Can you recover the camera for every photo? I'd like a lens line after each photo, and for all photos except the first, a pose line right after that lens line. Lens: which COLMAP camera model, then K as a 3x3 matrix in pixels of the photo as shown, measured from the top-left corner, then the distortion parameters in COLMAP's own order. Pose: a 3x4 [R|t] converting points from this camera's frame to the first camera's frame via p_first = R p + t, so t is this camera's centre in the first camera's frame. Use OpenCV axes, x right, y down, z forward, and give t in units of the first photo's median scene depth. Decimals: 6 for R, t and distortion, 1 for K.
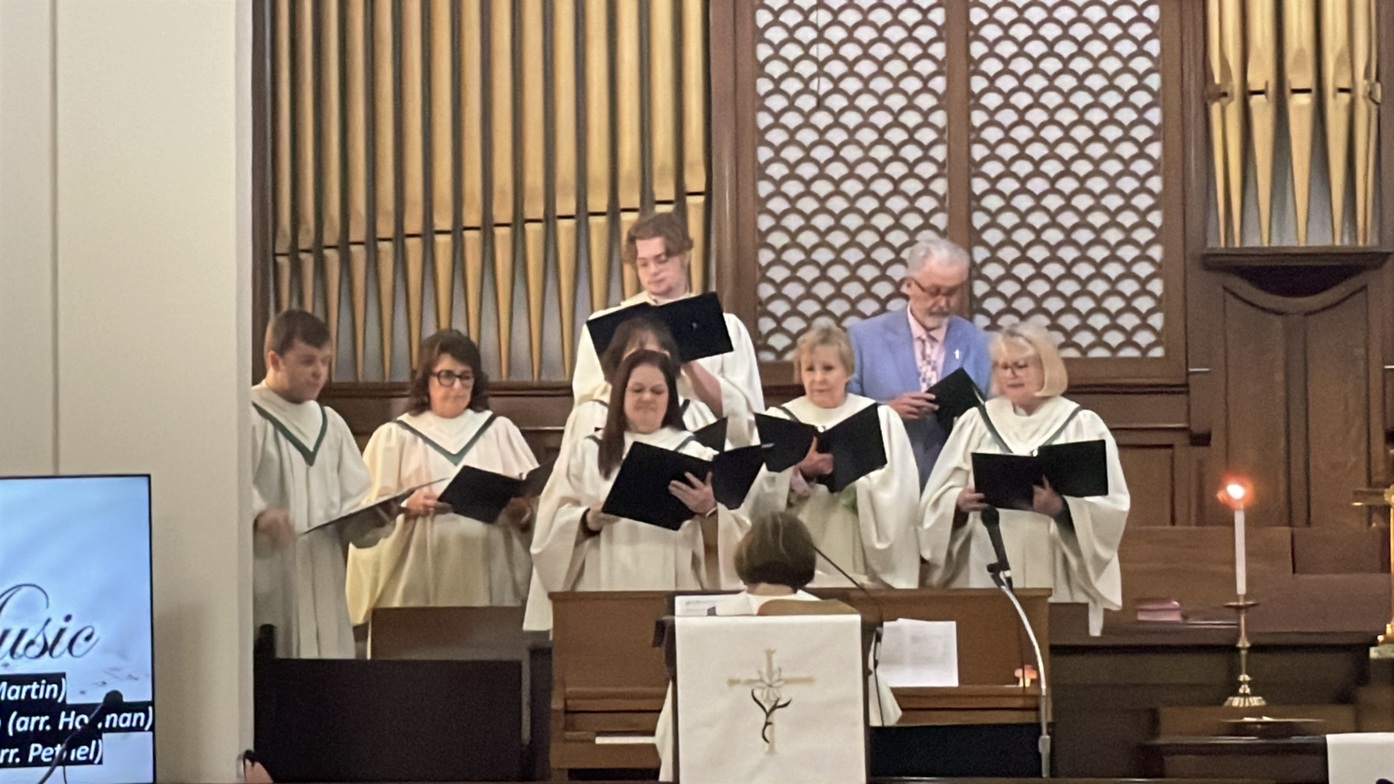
lens RADIAL K [[5619.0, 0, 639.7], [0, 5619.0, 350.1], [0, 0, 1]] dist [0.101419, 0.000000]
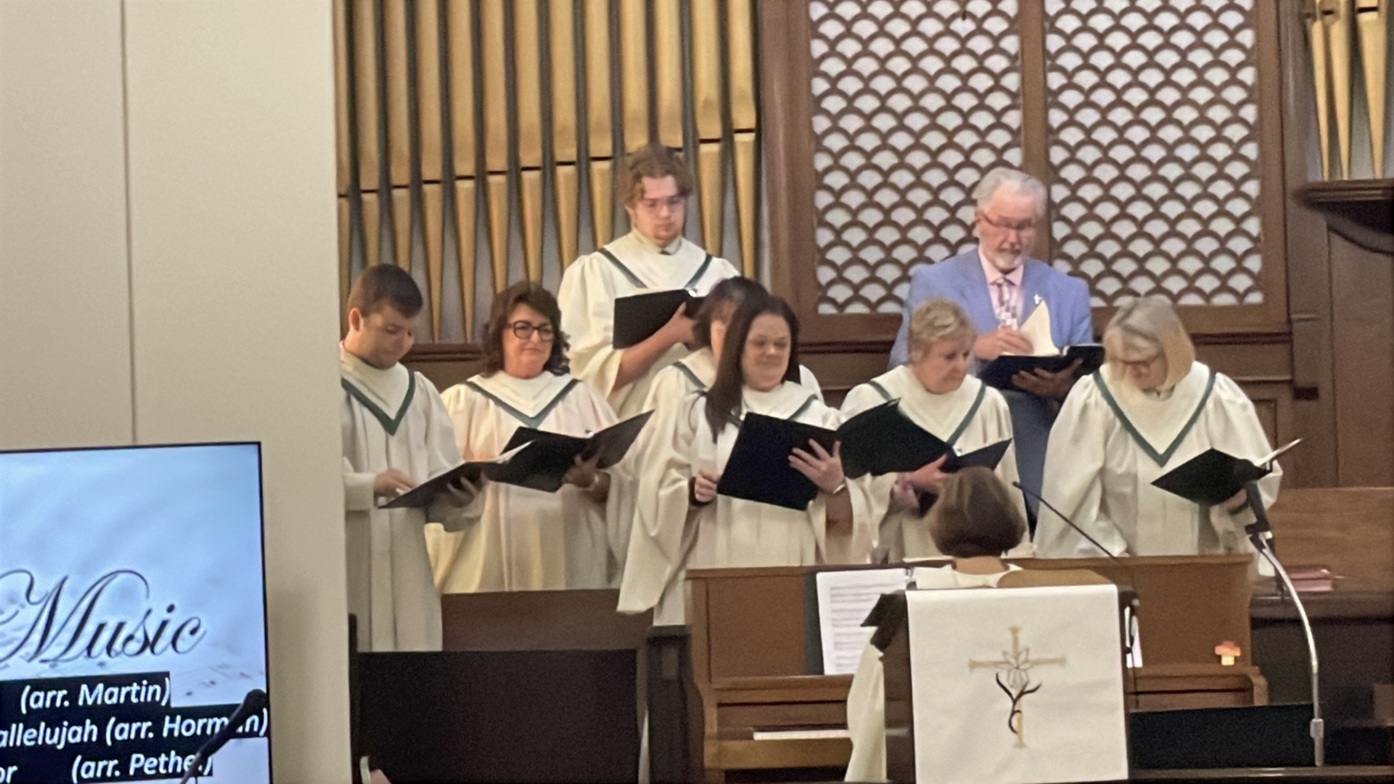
lens RADIAL K [[5619.0, 0, 700.6], [0, 5619.0, 385.4], [0, 0, 1]] dist [0.101419, 0.000000]
pose [[0.997201, -0.017346, 0.072732, -0.071077], [0.016872, 0.999832, 0.007134, 0.007262], [-0.072843, -0.005887, 0.997326, 0.111426]]
